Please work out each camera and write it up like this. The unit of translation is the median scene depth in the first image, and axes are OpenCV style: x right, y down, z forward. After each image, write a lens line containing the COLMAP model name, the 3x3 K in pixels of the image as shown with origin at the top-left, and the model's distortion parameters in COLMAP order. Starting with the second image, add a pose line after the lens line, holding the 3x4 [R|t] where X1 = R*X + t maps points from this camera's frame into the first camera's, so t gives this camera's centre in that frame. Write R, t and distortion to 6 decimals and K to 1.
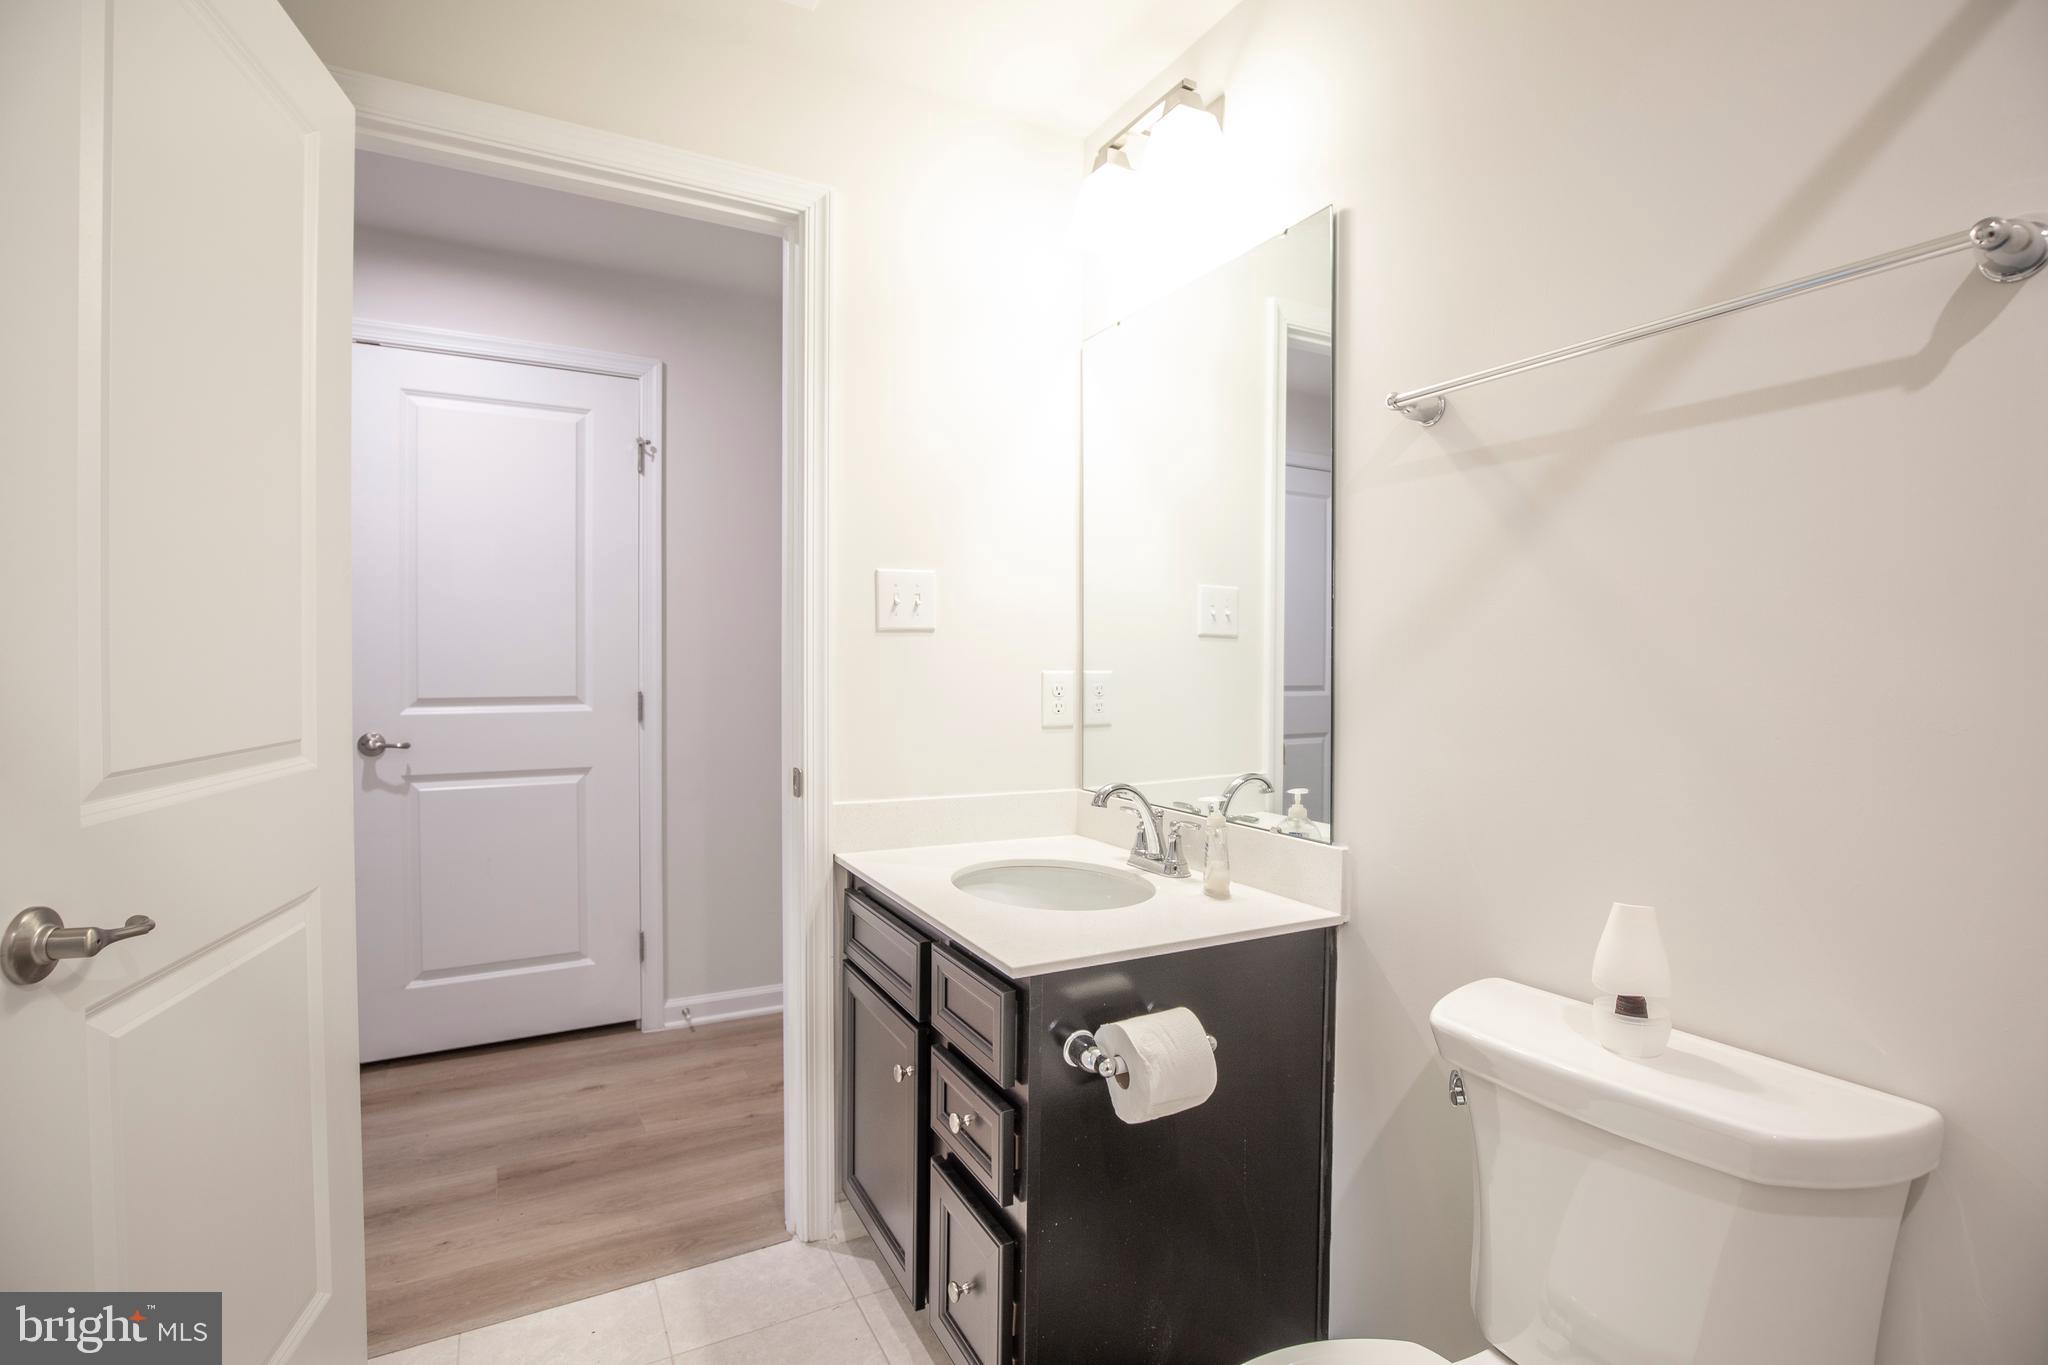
lens RADIAL K [[935.2, 0, 1026.9], [0, 935.2, 674.6], [0, 0, 1]] dist [-0.026978, -0.000049]
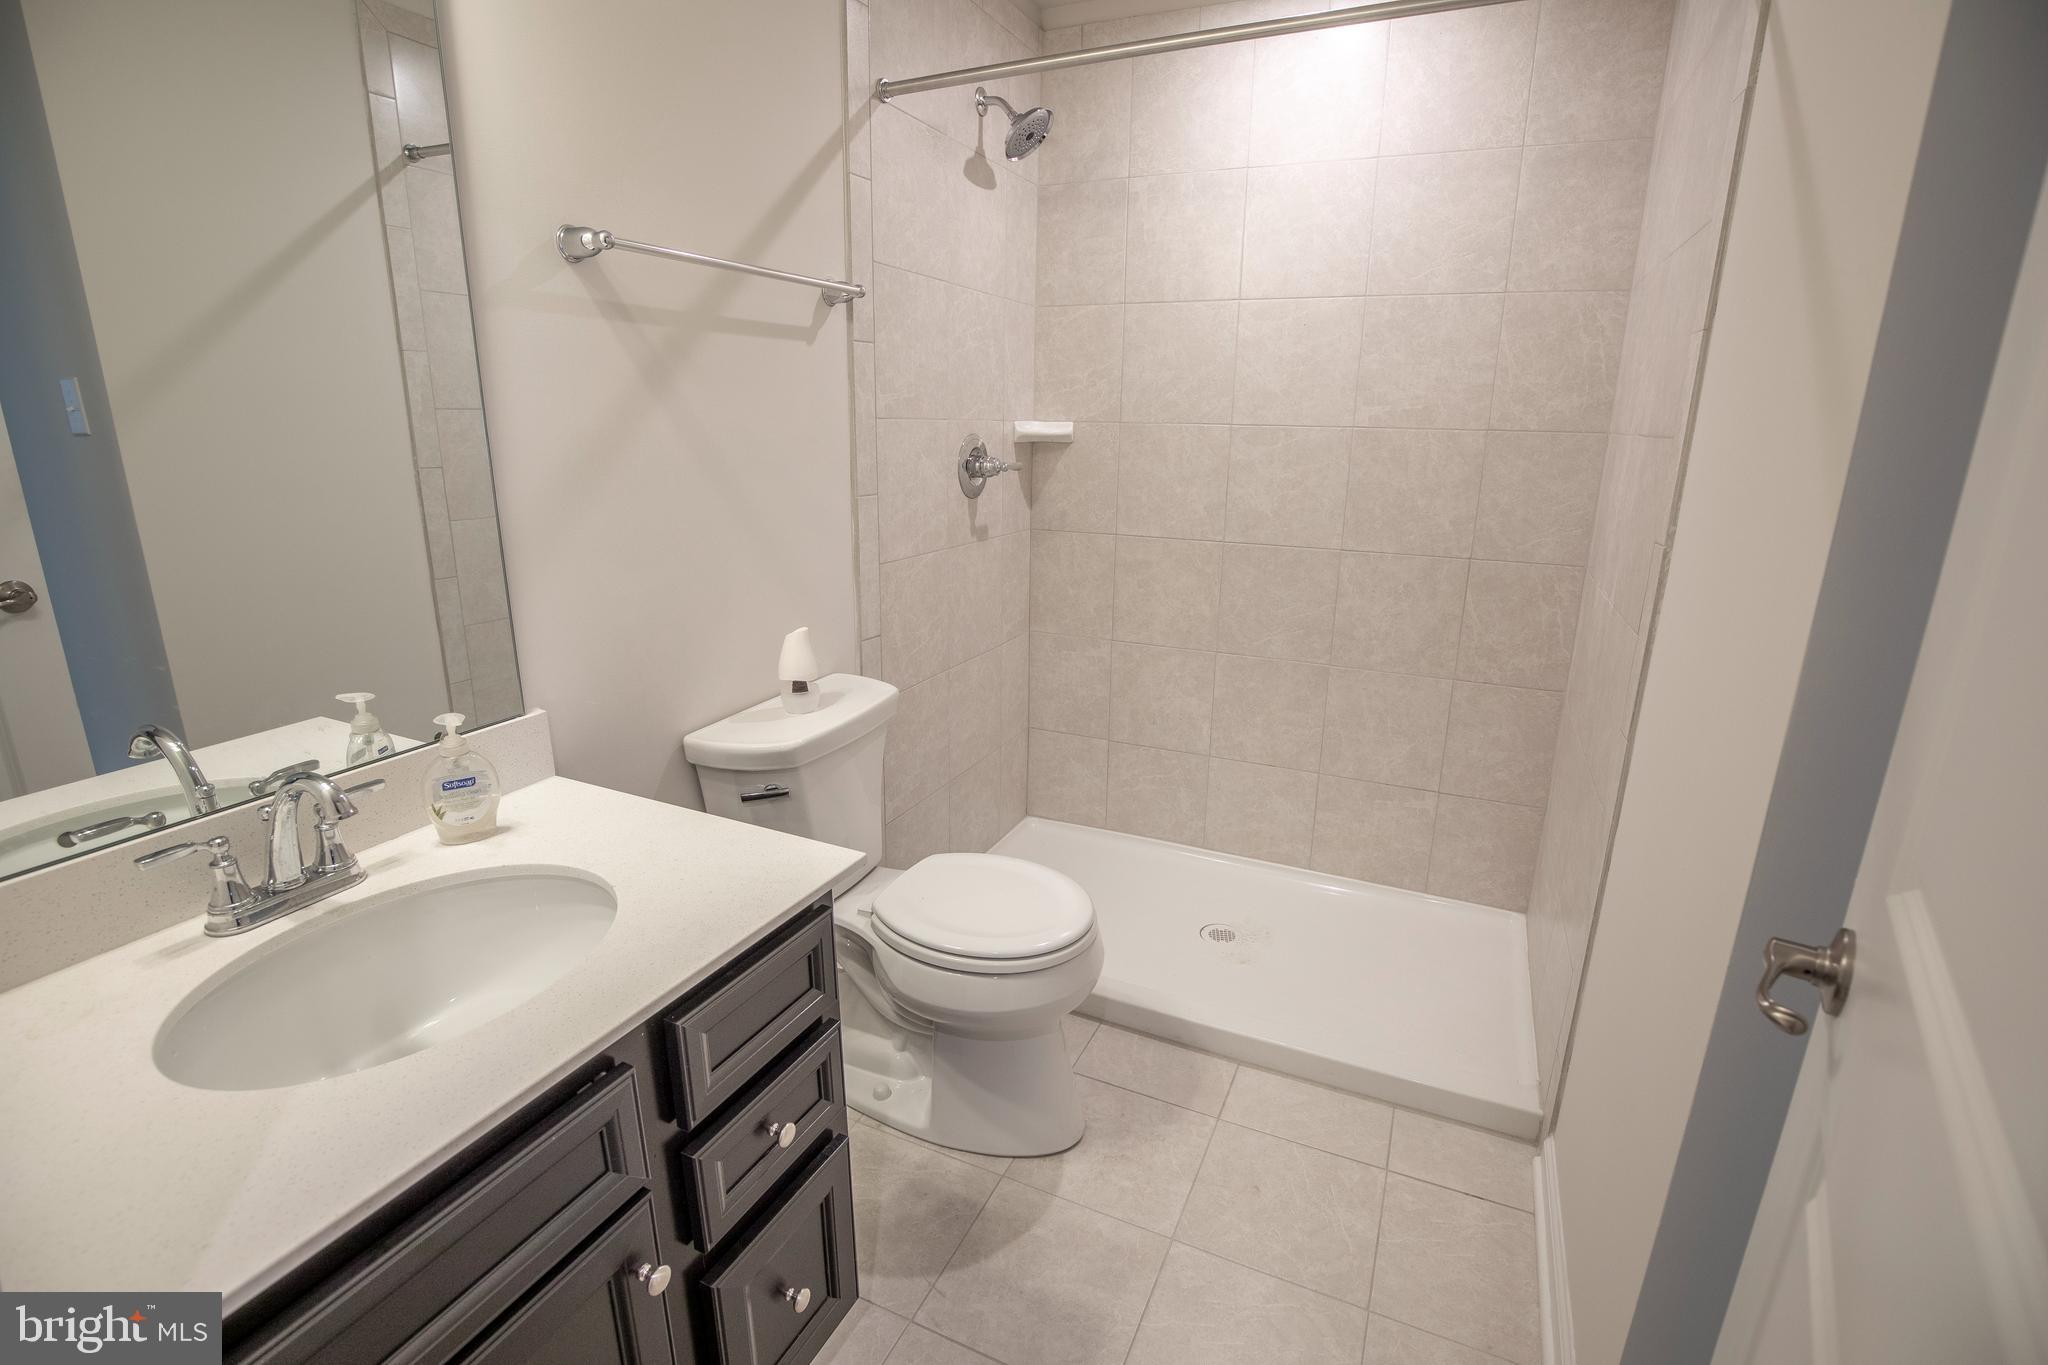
lens RADIAL K [[935.2, 0, 1026.9], [0, 935.2, 674.6], [0, 0, 1]] dist [-0.026978, -0.000049]
pose [[-0.590240, -0.220147, 0.776629, -0.851040], [0.005695, 0.960934, 0.276719, -0.132182], [-0.807208, 0.167753, -0.565928, 1.452480]]
